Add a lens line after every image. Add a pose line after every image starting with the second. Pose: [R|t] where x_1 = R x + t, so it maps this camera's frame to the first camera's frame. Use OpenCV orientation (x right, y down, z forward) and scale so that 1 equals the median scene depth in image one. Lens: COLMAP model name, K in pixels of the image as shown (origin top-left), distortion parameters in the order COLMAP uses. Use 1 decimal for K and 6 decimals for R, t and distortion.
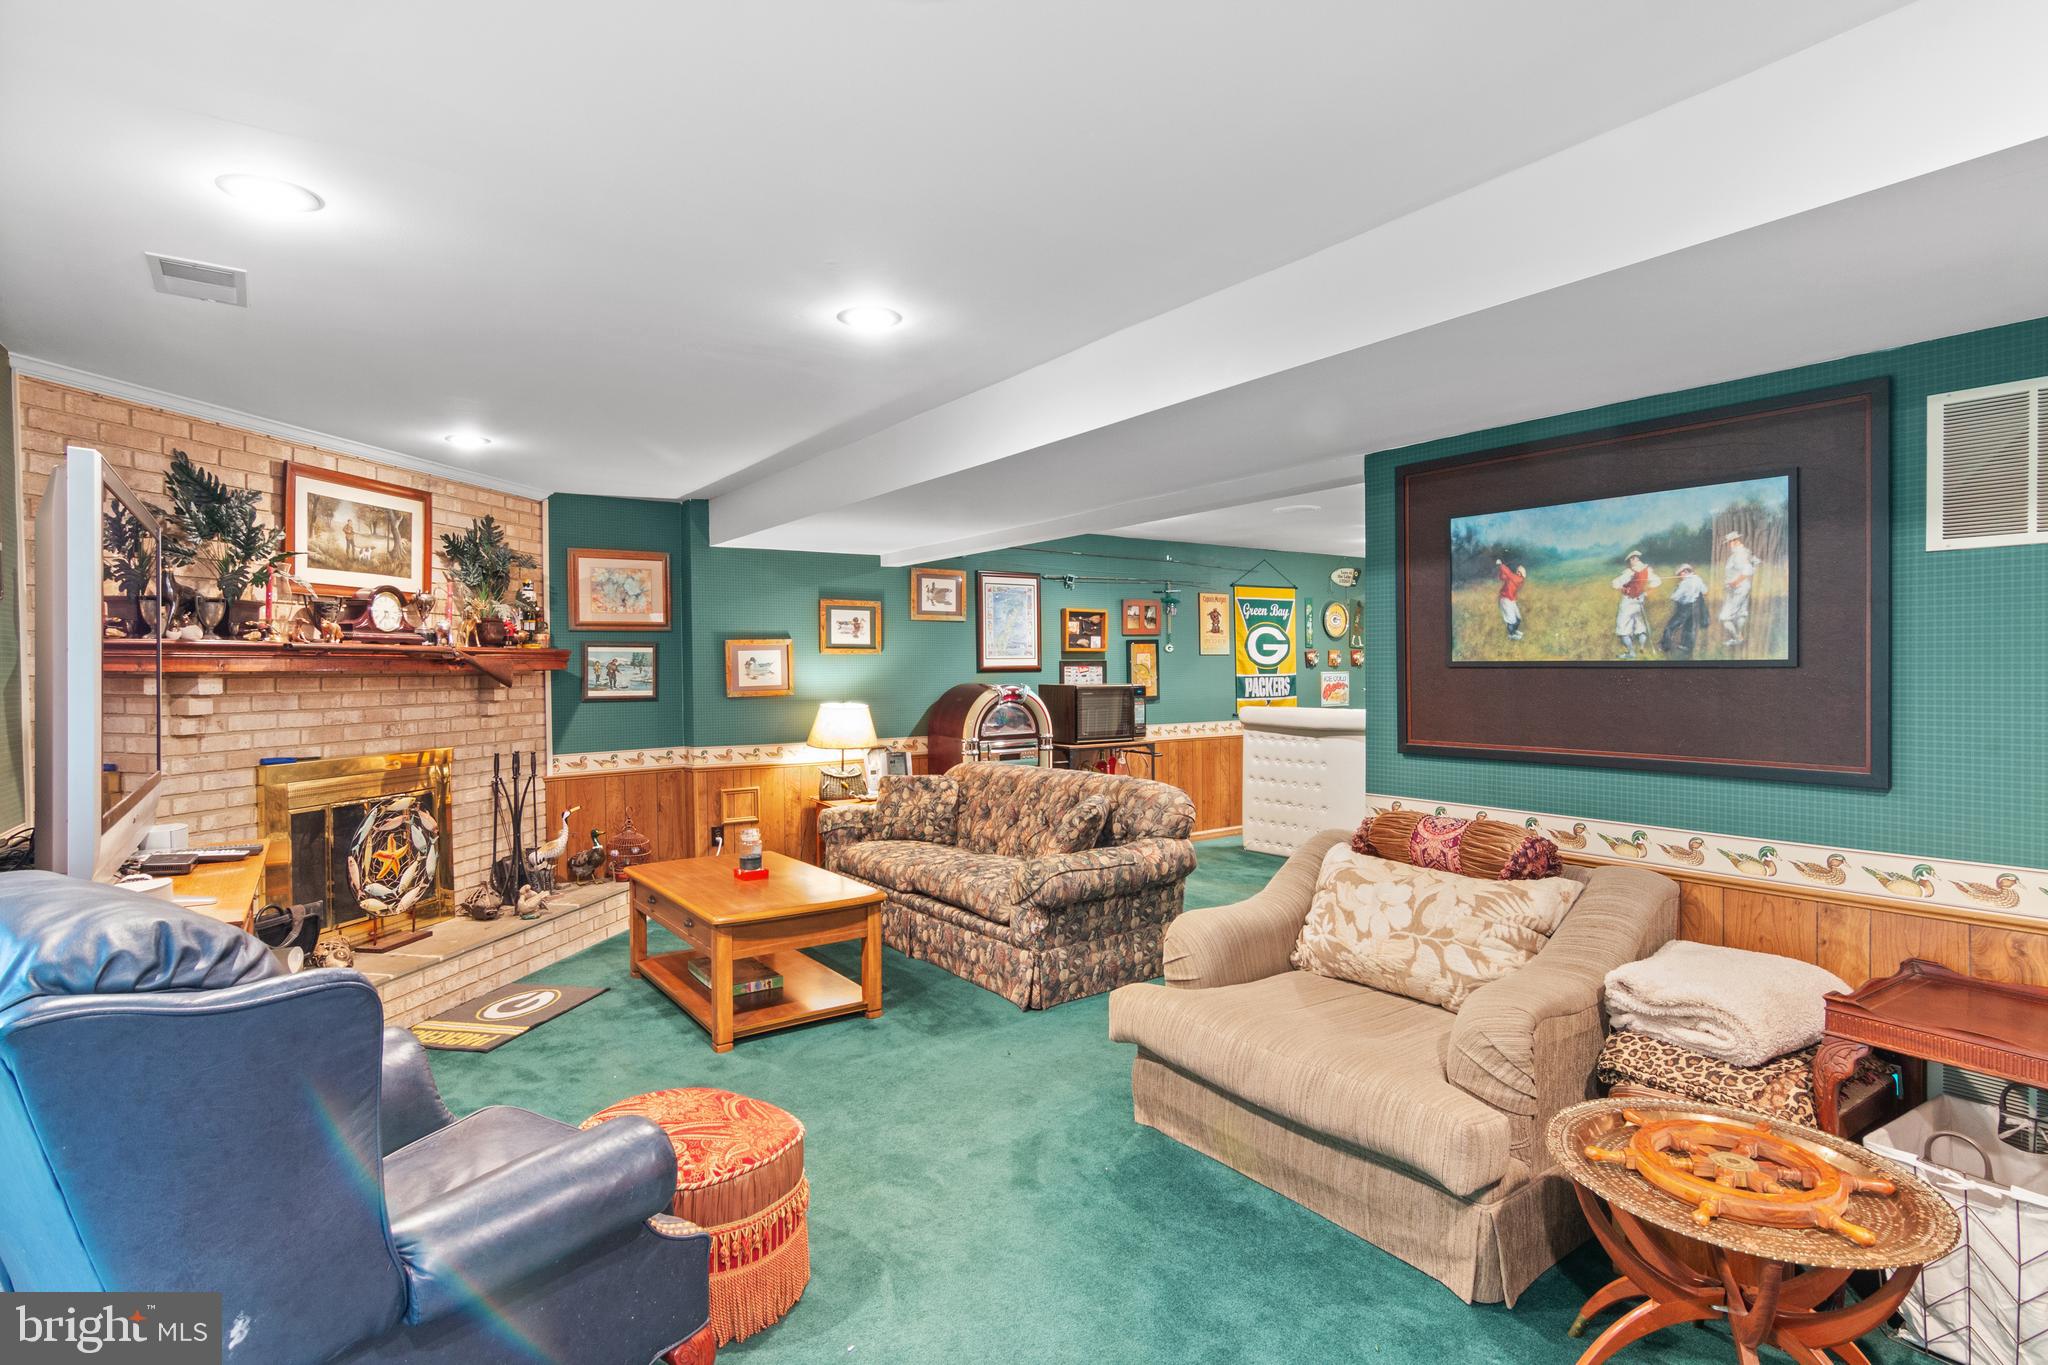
lens RADIAL K [[1043.2, 0, 1026.7], [0, 1043.2, 678.2], [0, 0, 1]] dist [0.000810, 0.000900]
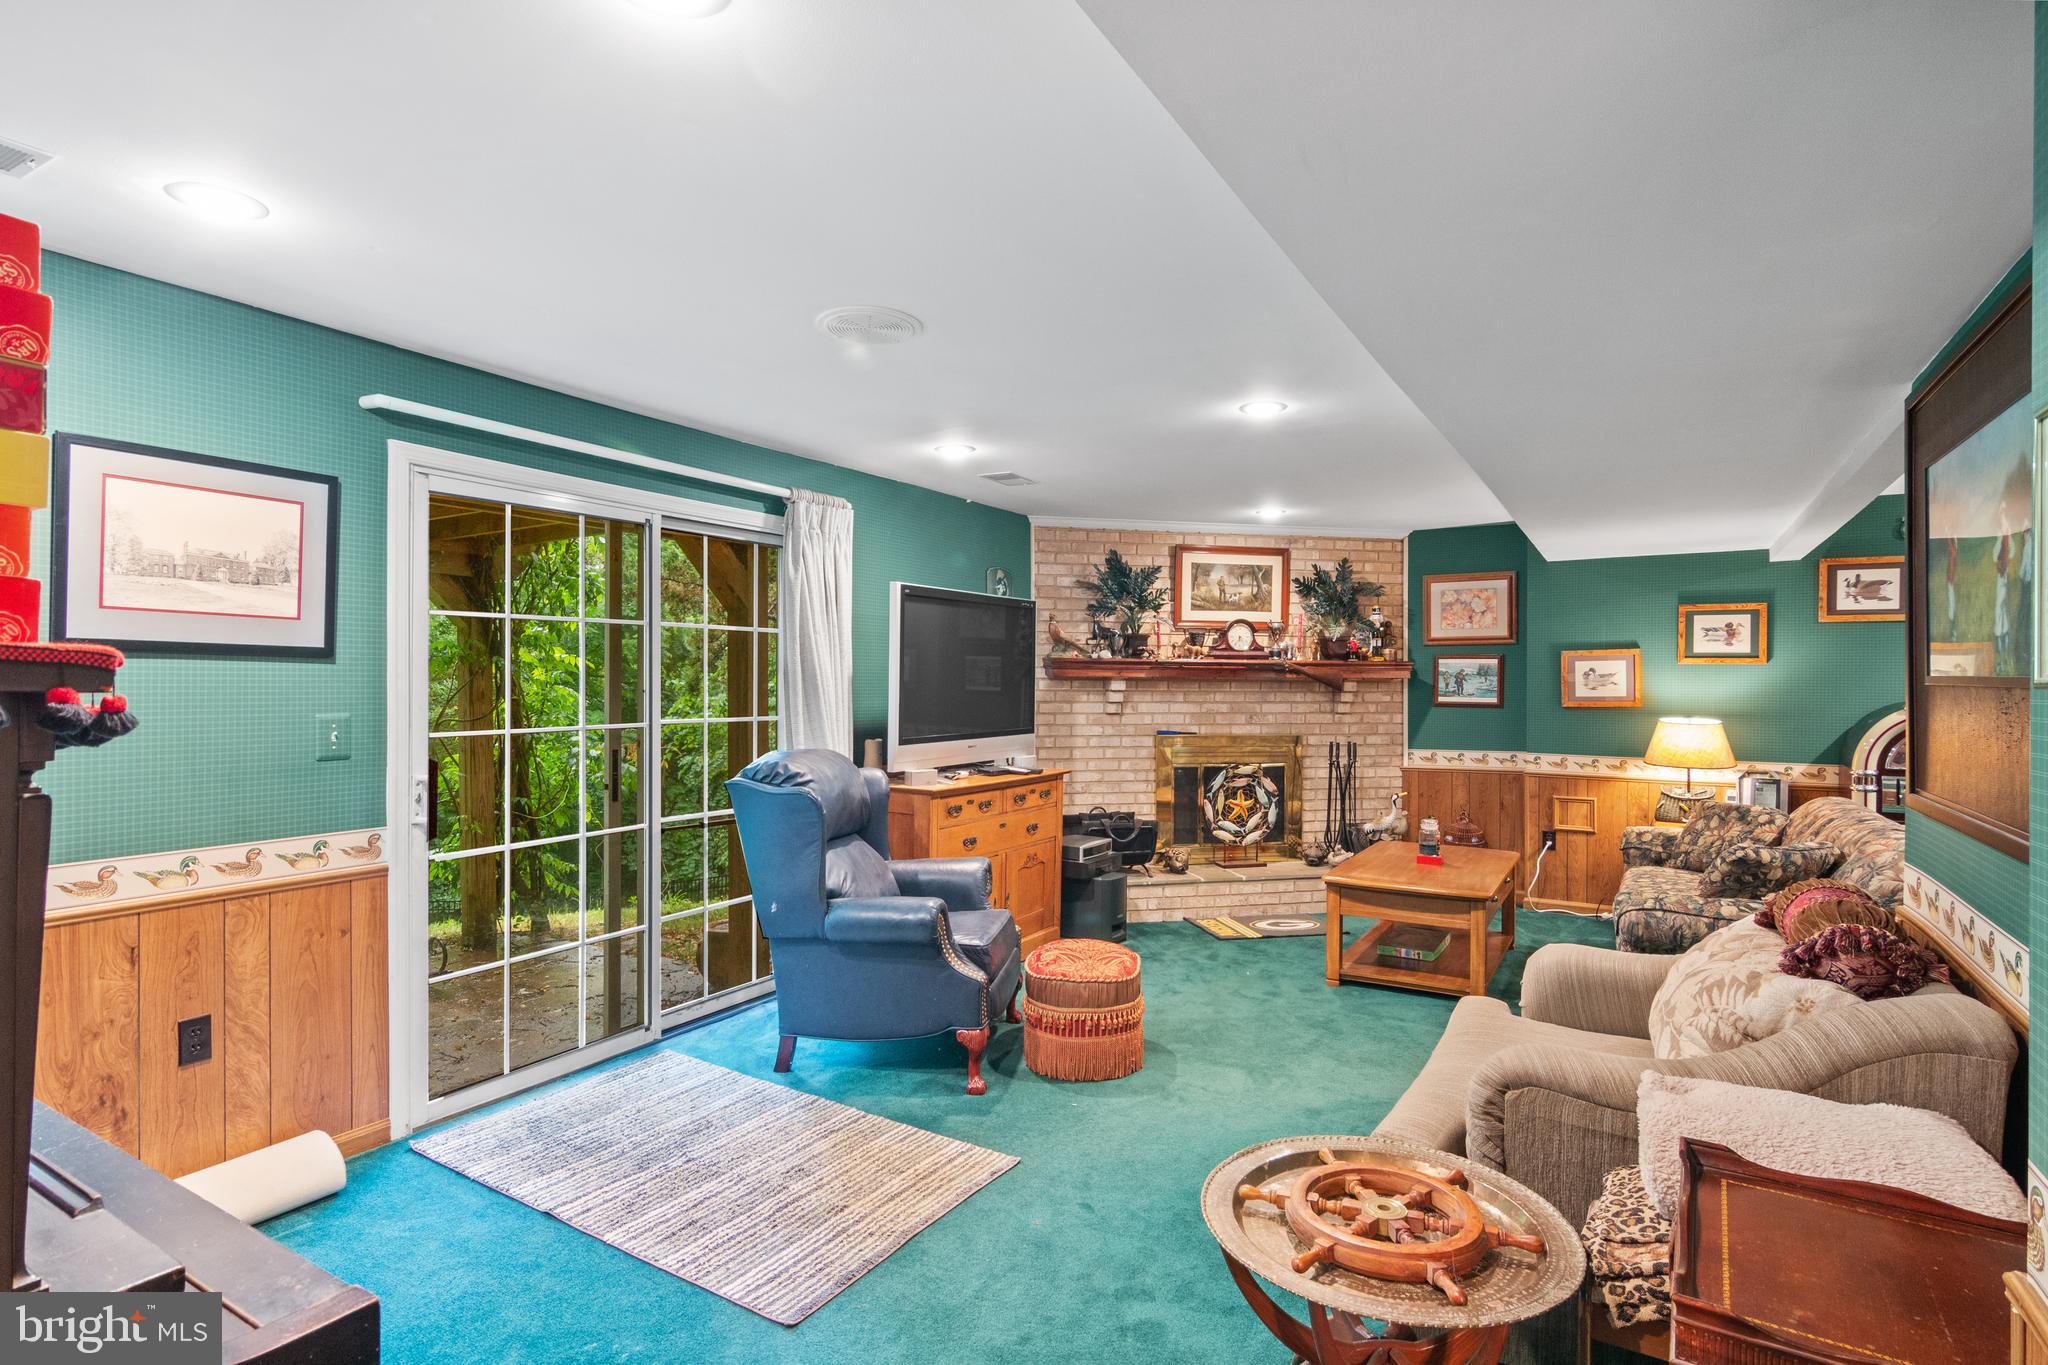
lens RADIAL K [[1043.2, 0, 1016.1], [0, 1043.2, 678.0], [0, 0, 1]] dist [0.000810, 0.000900]
pose [[0.395221, 0.008741, -0.918544, 0.510855], [-0.017305, 0.999848, 0.002069, -0.003382], [0.918423, 0.015078, 0.395312, 0.116294]]
